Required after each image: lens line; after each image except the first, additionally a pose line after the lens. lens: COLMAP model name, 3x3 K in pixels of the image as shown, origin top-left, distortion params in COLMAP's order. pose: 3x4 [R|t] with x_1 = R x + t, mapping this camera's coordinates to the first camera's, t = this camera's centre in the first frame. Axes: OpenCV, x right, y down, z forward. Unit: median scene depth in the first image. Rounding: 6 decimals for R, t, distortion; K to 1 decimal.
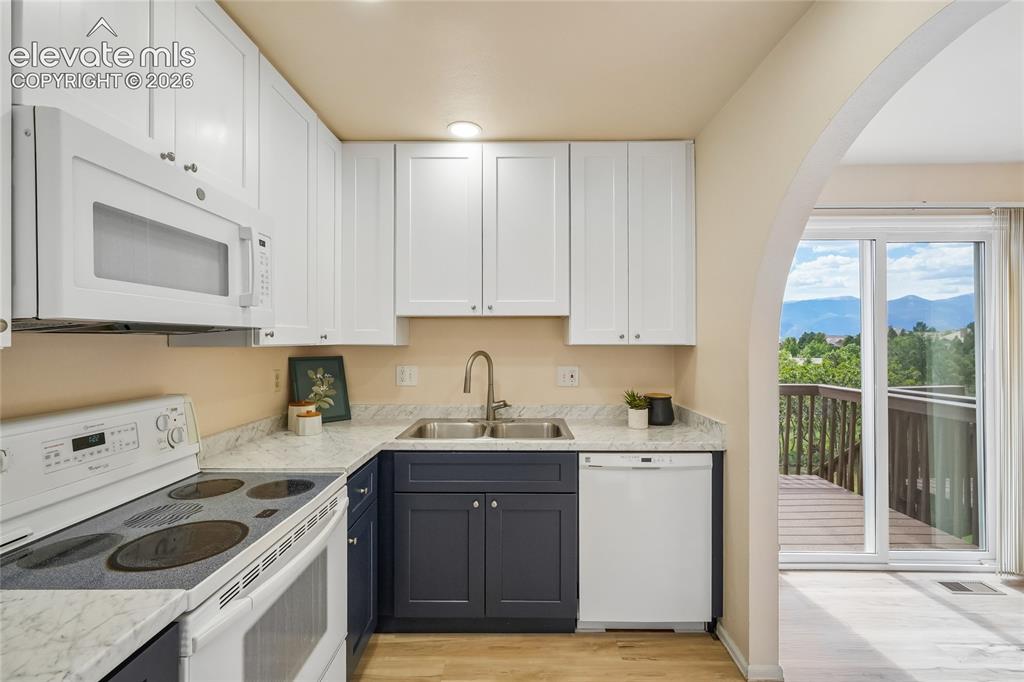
lens RADIAL K [[443.0, 0, 514.0], [0, 443.0, 338.8], [0, 0, 1]] dist [-0.006236, 0.003468]
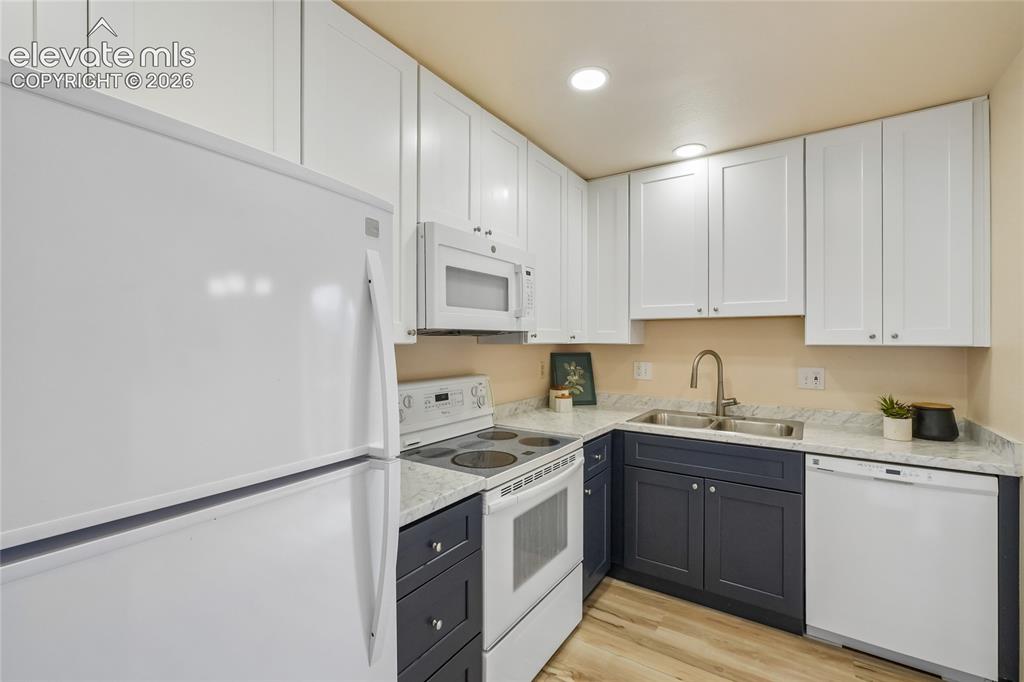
lens RADIAL K [[443.0, 0, 514.6], [0, 443.0, 338.9], [0, 0, 1]] dist [-0.006236, 0.003468]
pose [[0.835889, 0.000956, -0.548897, 0.146448], [-0.000085, 0.999999, 0.001613, -0.001334], [0.548898, -0.001302, 0.835888, -0.186096]]
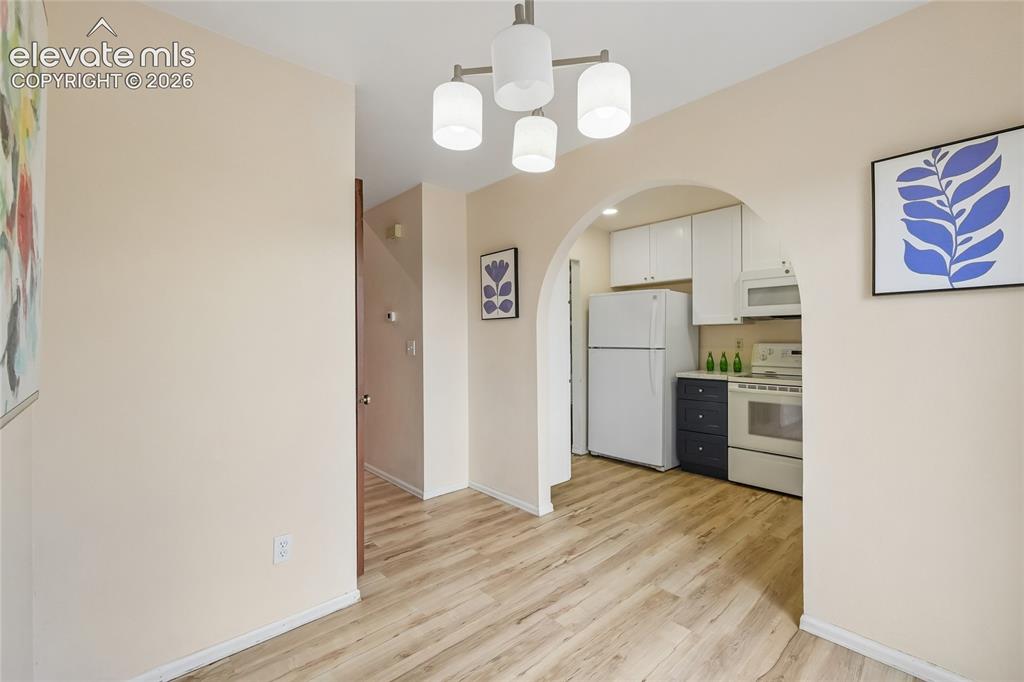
lens RADIAL K [[443.0, 0, 515.7], [0, 443.0, 341.4], [0, 0, 1]] dist [-0.006236, 0.003468]
pose [[-0.731692, 0.008346, -0.681585, 1.622611], [0.007514, 0.999963, 0.004177, 0.073616], [0.681594, -0.002065, -0.731727, 1.167856]]
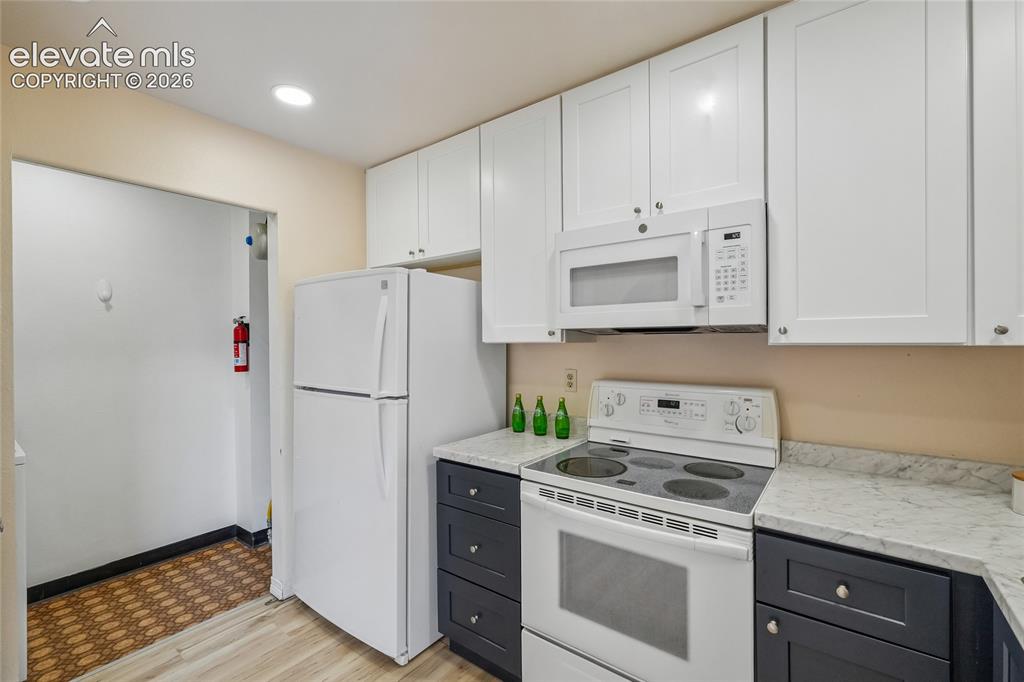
lens RADIAL K [[443.0, 0, 515.7], [0, 443.0, 340.7], [0, 0, 1]] dist [-0.006236, 0.003468]
pose [[-0.593794, 0.007719, -0.804580, 0.354698], [0.009542, 0.999951, 0.002552, 0.001616], [0.804561, -0.006162, -0.593839, 0.890054]]
